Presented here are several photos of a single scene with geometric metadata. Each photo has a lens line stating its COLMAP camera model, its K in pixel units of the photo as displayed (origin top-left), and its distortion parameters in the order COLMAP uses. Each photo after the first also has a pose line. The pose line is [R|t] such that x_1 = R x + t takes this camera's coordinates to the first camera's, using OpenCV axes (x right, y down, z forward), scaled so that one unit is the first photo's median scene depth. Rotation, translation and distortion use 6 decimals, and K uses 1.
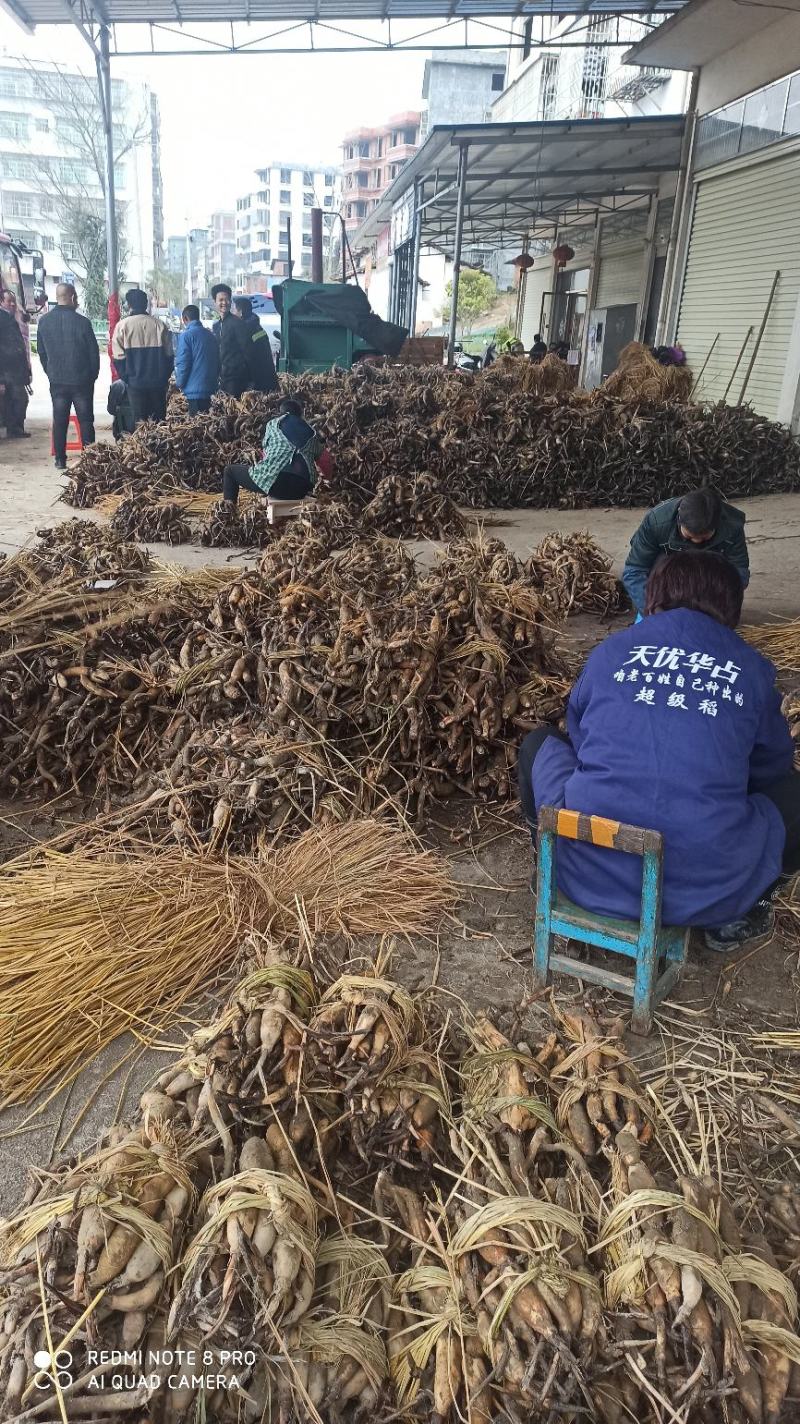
lens RADIAL K [[1097.2, 0, 400.0], [0, 1097.2, 712.0], [0, 0, 1]] dist [0.002347, 0.005274]
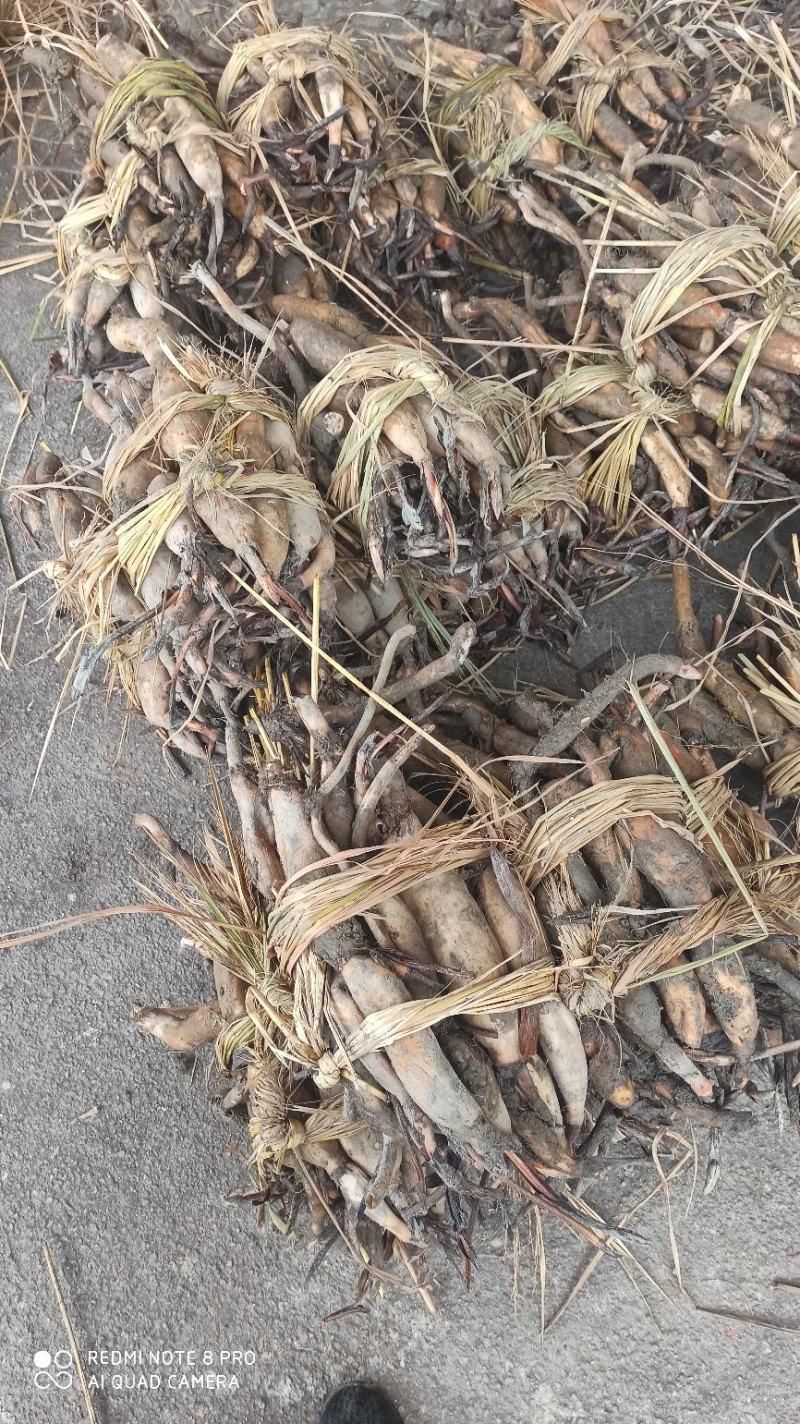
lens RADIAL K [[1052.0, 0, 400.0], [0, 1052.0, 712.0], [0, 0, 1]] dist [0.040809, -0.029075]
pose [[0.871593, -0.468939, 0.142905, -0.265359], [0.224789, 0.641355, 0.733576, 0.058521], [-0.435655, -0.607257, 0.664413, 0.331236]]
